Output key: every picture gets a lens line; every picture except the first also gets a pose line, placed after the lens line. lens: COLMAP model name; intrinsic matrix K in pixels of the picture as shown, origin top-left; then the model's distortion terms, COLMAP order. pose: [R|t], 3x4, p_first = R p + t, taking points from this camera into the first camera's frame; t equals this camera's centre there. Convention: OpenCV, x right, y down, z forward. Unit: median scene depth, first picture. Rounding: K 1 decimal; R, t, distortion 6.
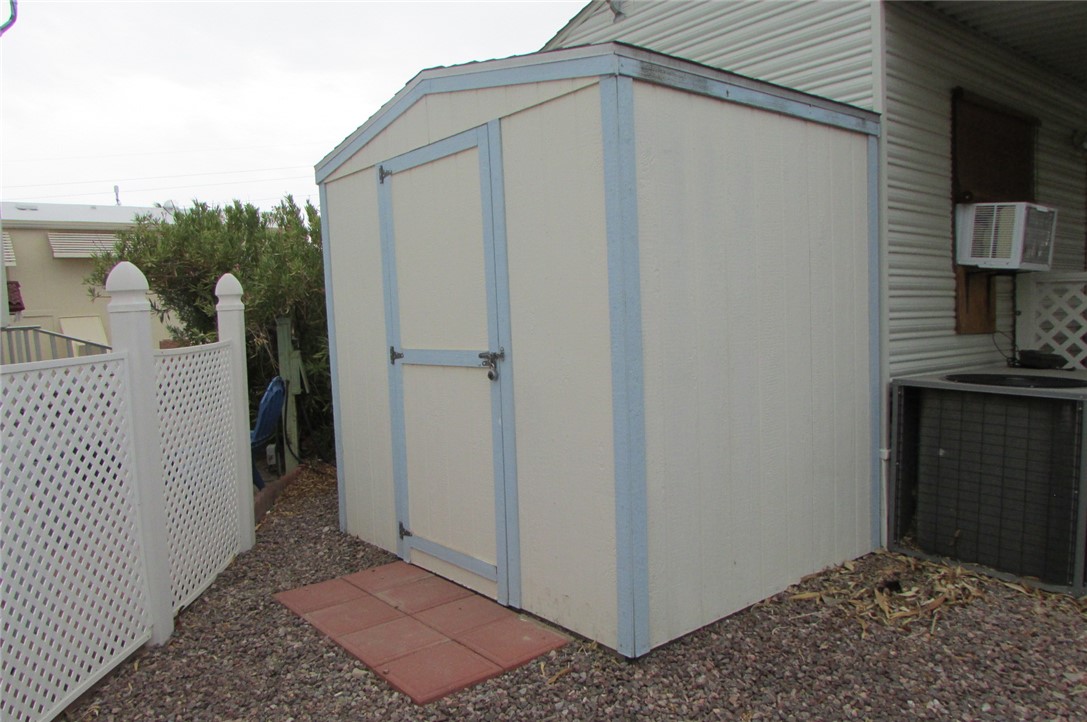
lens RADIAL K [[795.3, 0, 548.4], [0, 795.3, 356.1], [0, 0, 1]] dist [-0.007544, -0.006033]
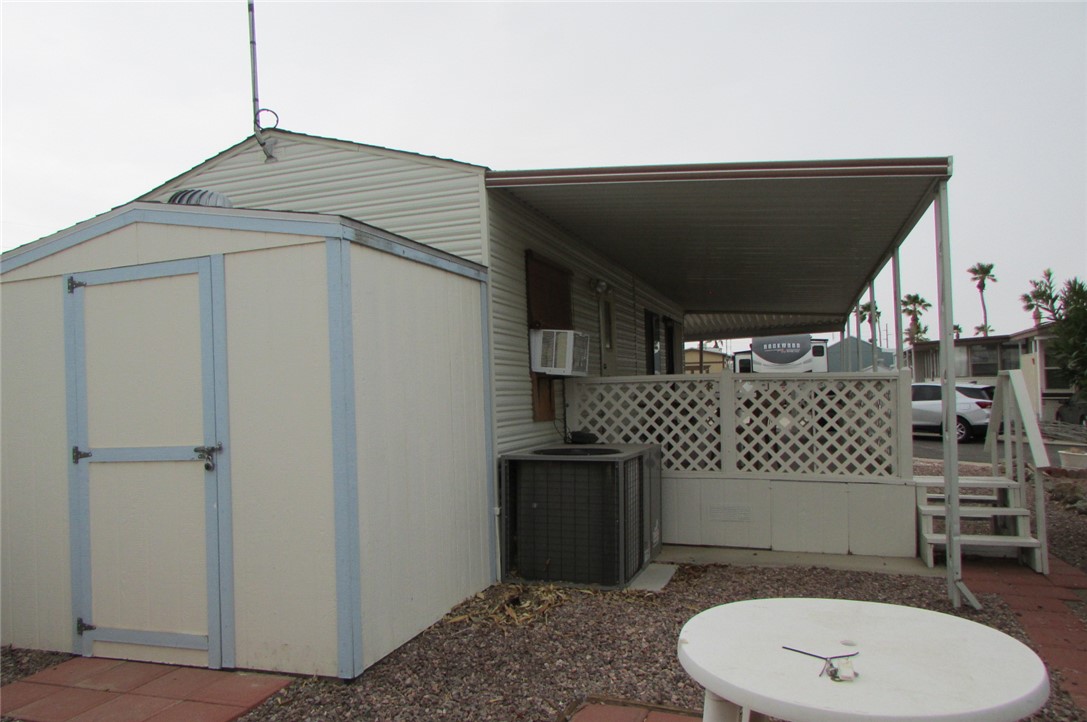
lens RADIAL K [[795.3, 0, 543.3], [0, 795.3, 359.6], [0, 0, 1]] dist [-0.007544, -0.006033]
pose [[0.850924, 0.016183, 0.525040, -0.265949], [0.043231, 0.993977, -0.100700, 0.007221], [-0.523508, 0.108386, 0.845099, -0.259955]]
